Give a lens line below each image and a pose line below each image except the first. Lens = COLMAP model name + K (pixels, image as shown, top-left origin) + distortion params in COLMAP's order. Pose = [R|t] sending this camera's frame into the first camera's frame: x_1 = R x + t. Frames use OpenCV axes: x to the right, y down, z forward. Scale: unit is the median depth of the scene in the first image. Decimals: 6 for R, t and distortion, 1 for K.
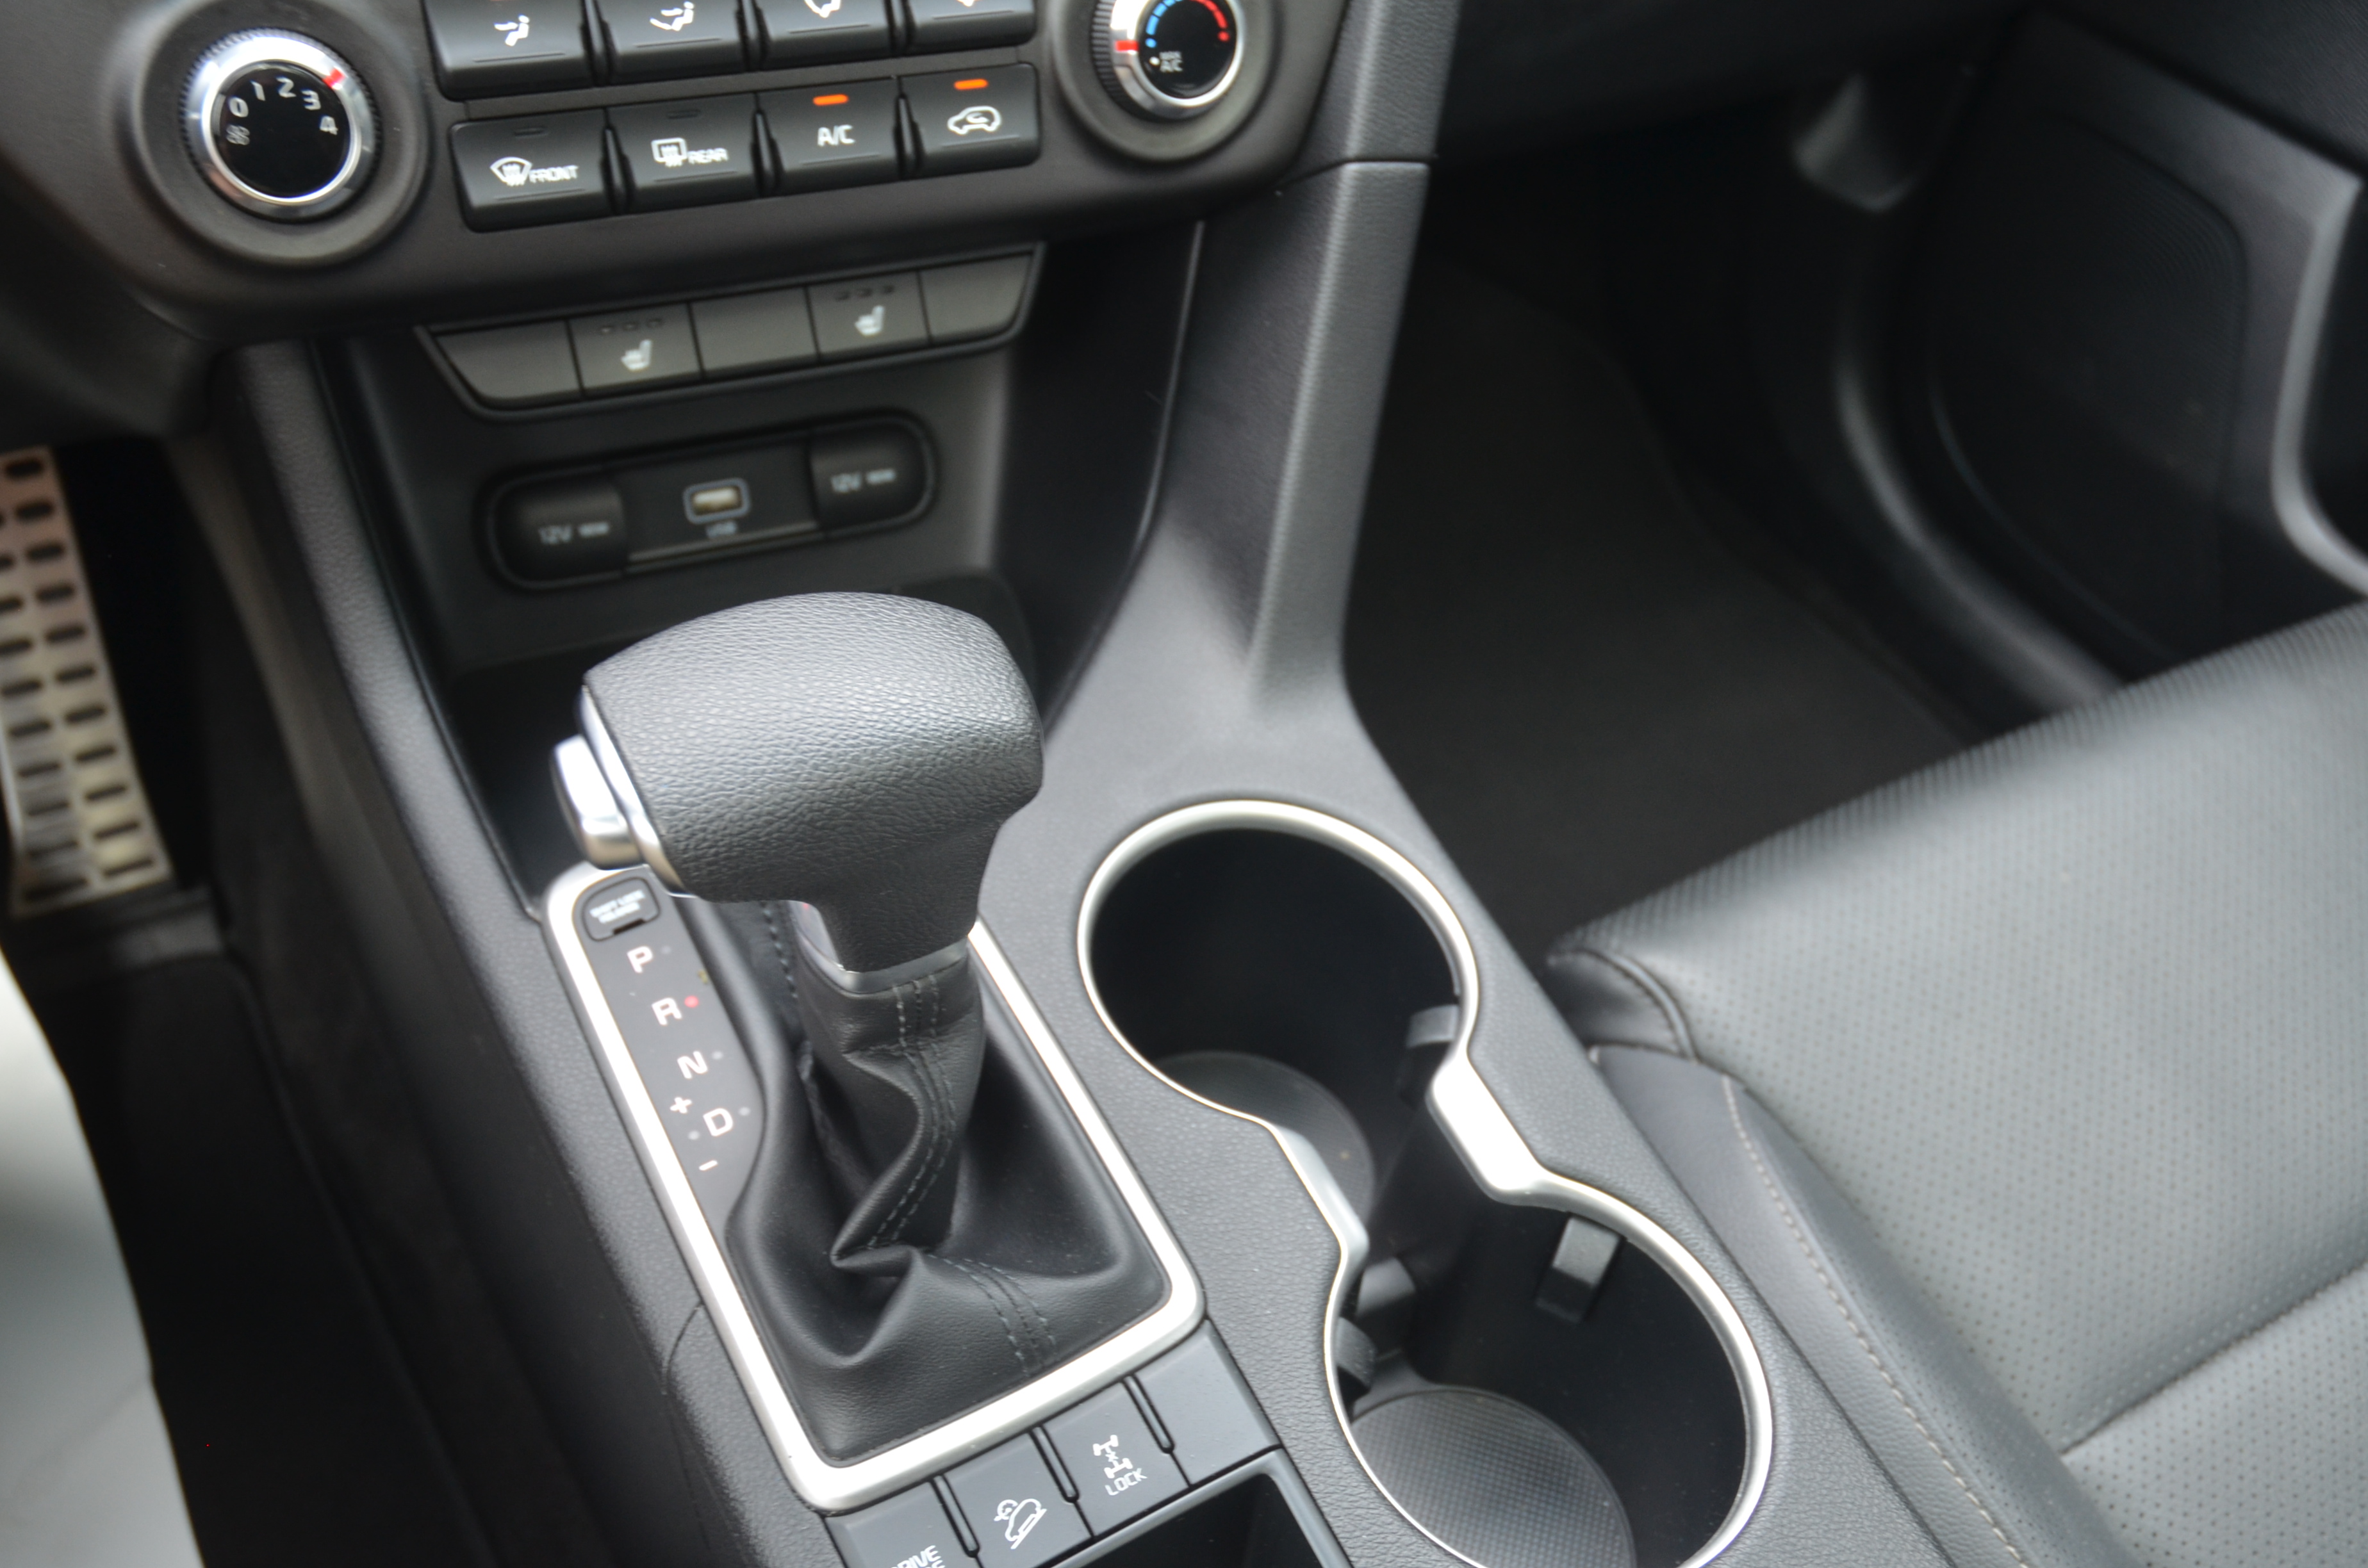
lens RADIAL K [[2109.6, 0, 1182.4], [0, 2109.6, 848.2], [0, 0, 1]] dist [-0.007643, -0.006600]
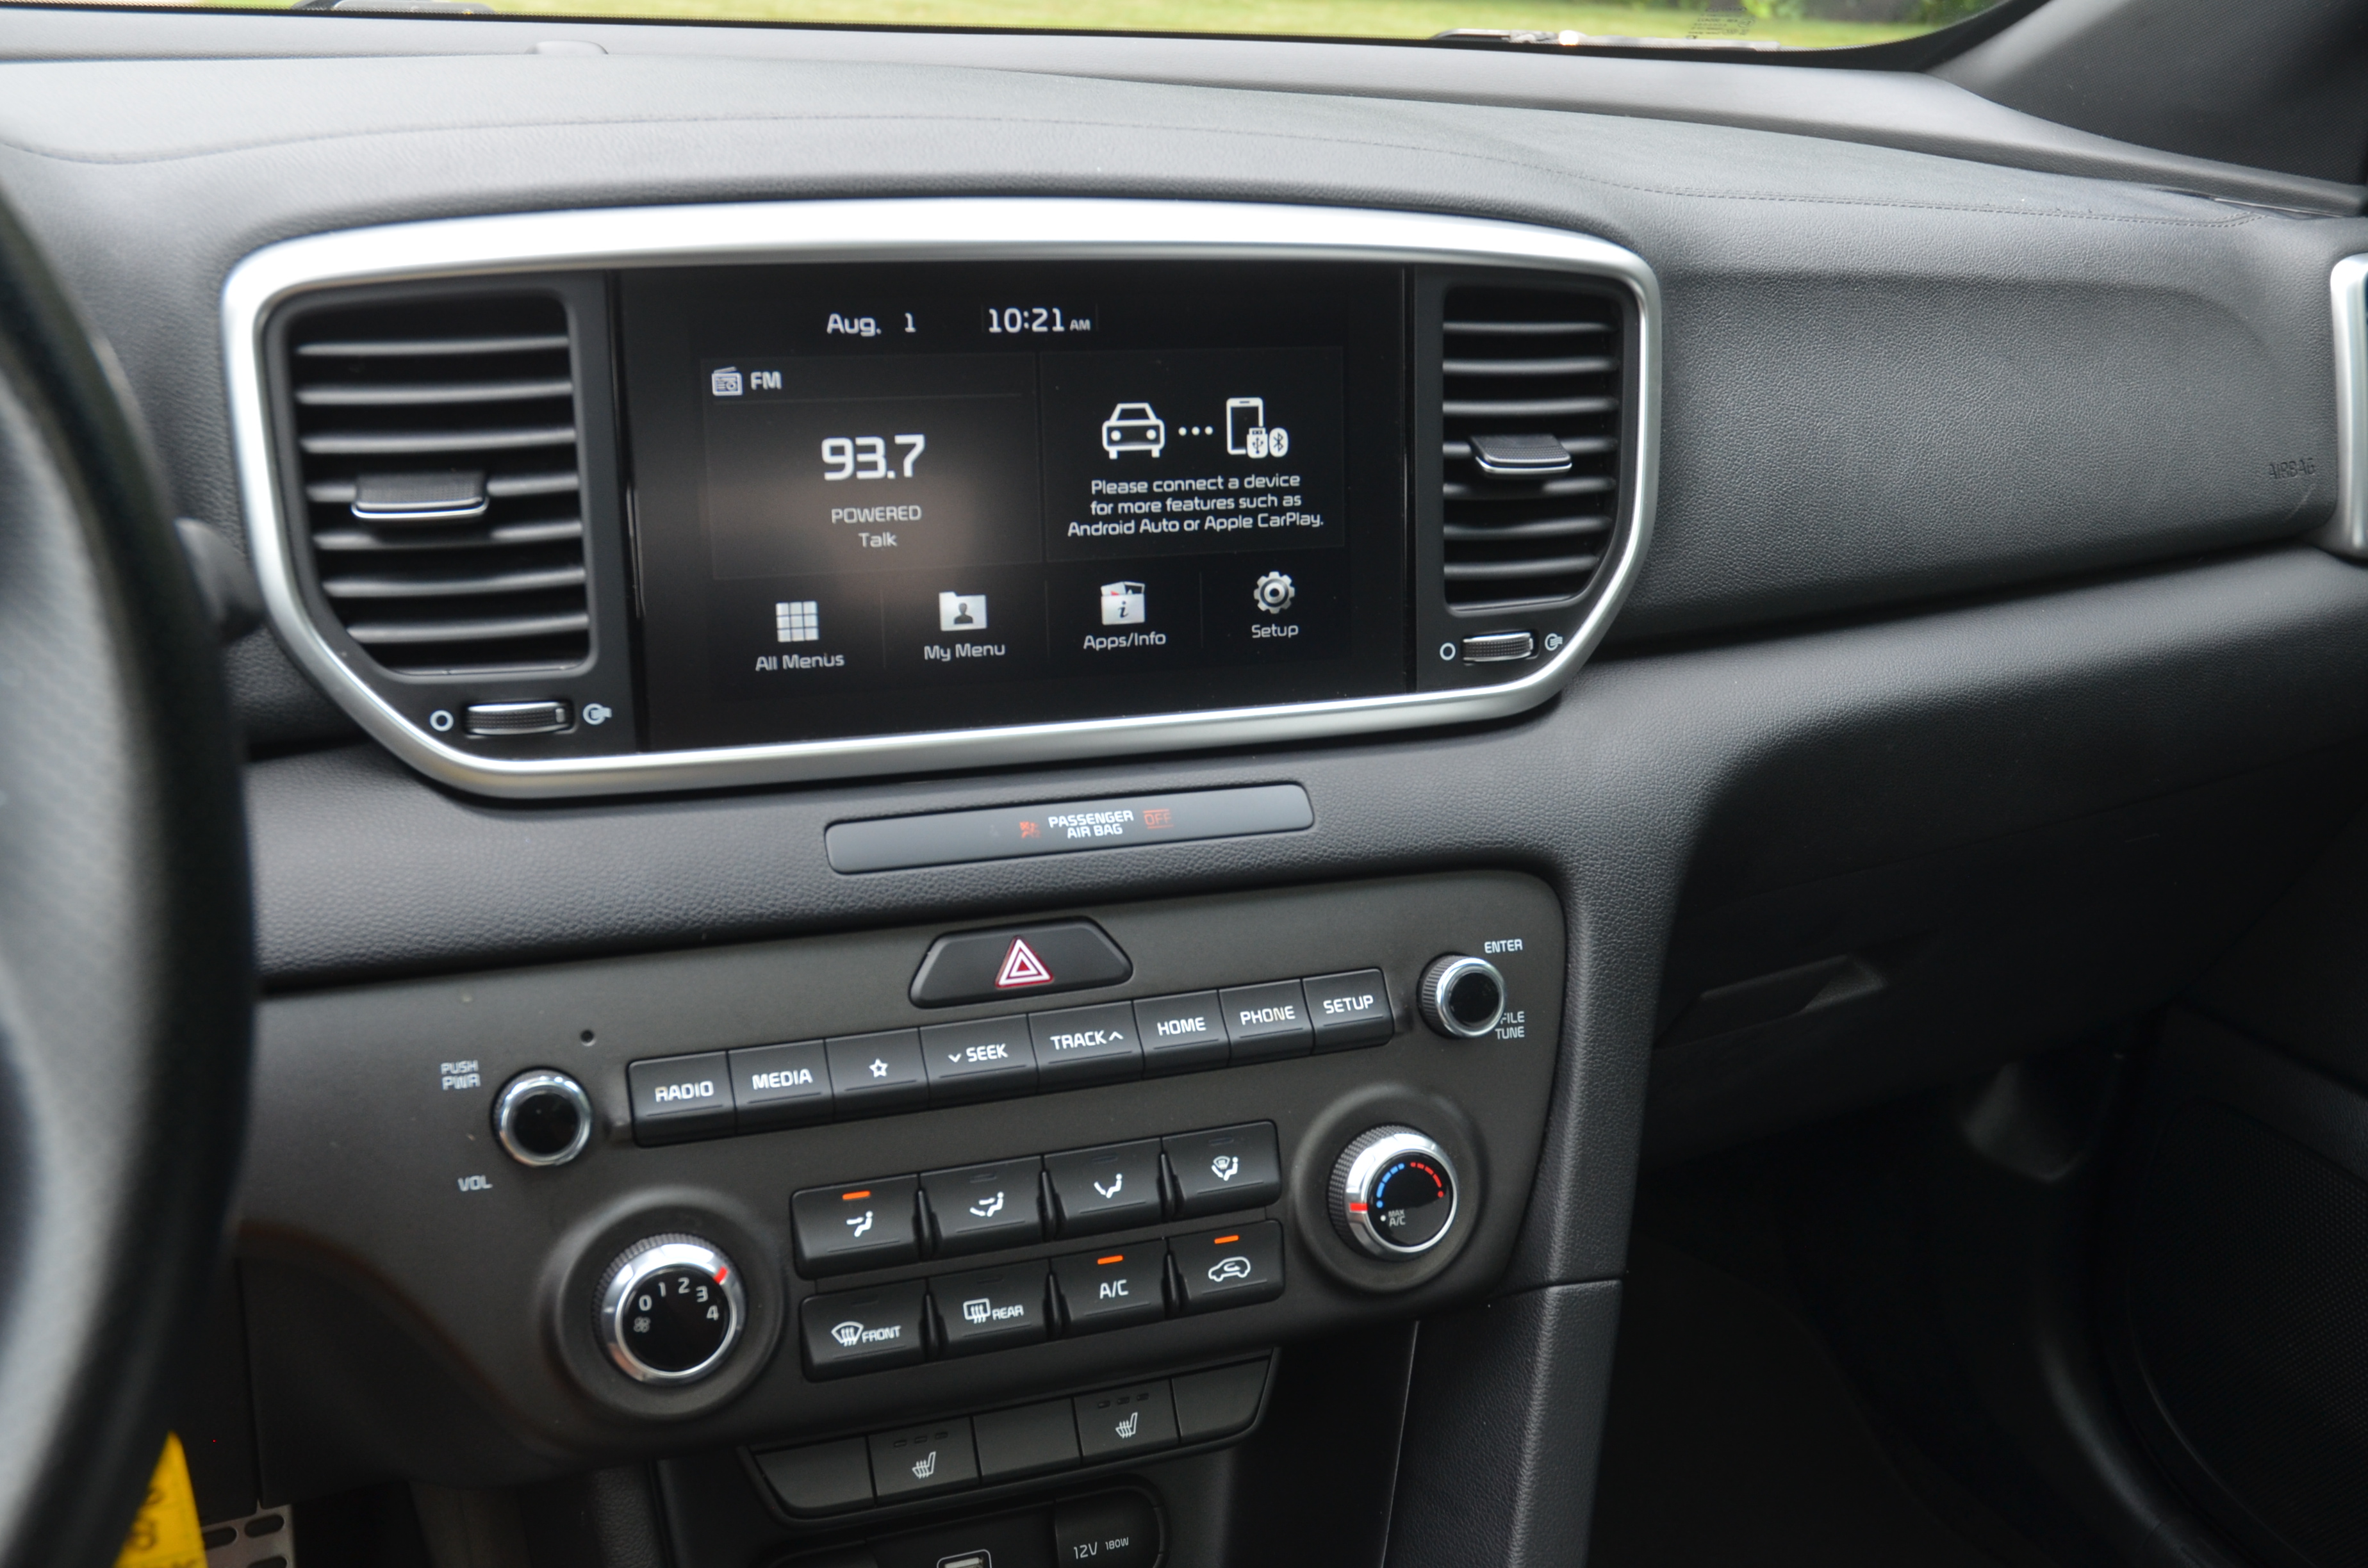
lens RADIAL K [[2317.8, 0, 1186.4], [0, 2317.8, 812.8], [0, 0, 1]] dist [-0.045492, 0.048150]
pose [[0.998071, -0.025027, -0.056811, -0.044278], [0.000364, 0.917480, -0.397783, -0.069134], [0.062078, 0.396995, 0.915719, -0.281038]]
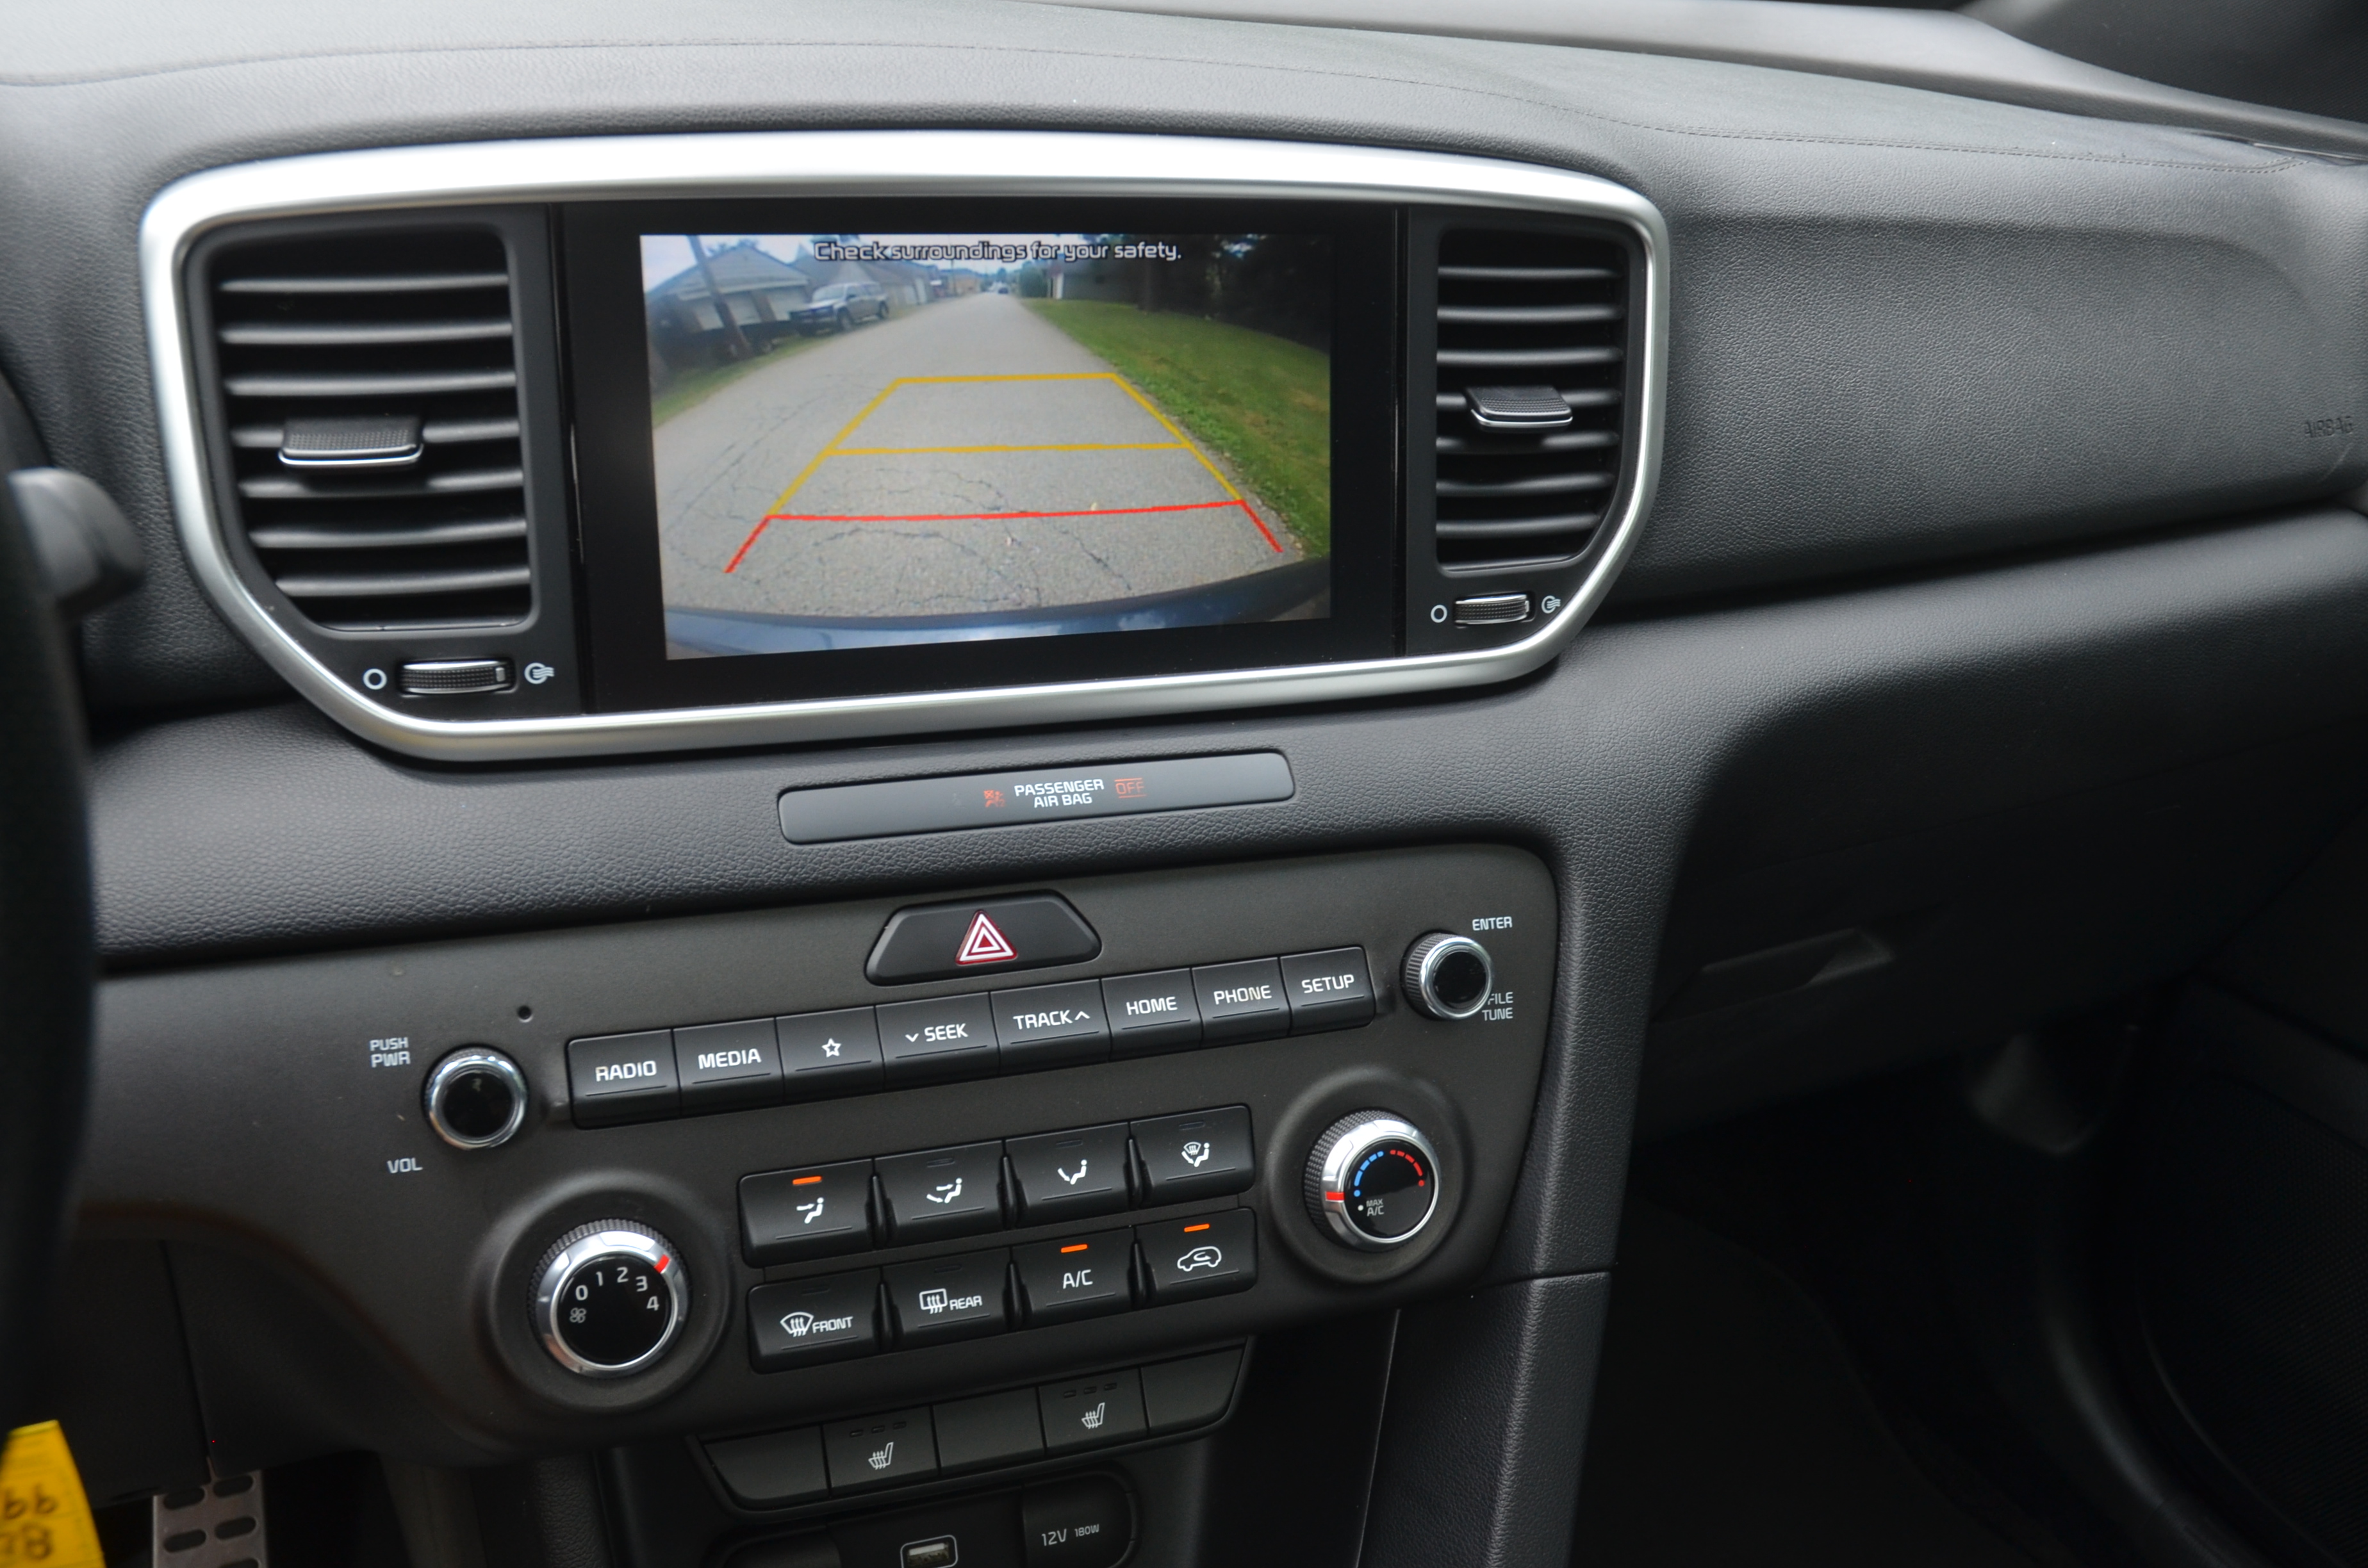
lens RADIAL K [[2317.8, 0, 1186.4], [0, 2317.8, 812.8], [0, 0, 1]] dist [-0.045492, 0.048150]
pose [[0.997831, -0.012205, -0.064691, -0.023737], [-0.012877, 0.927496, -0.373612, -0.108534], [0.064561, 0.373634, 0.925327, -0.229643]]
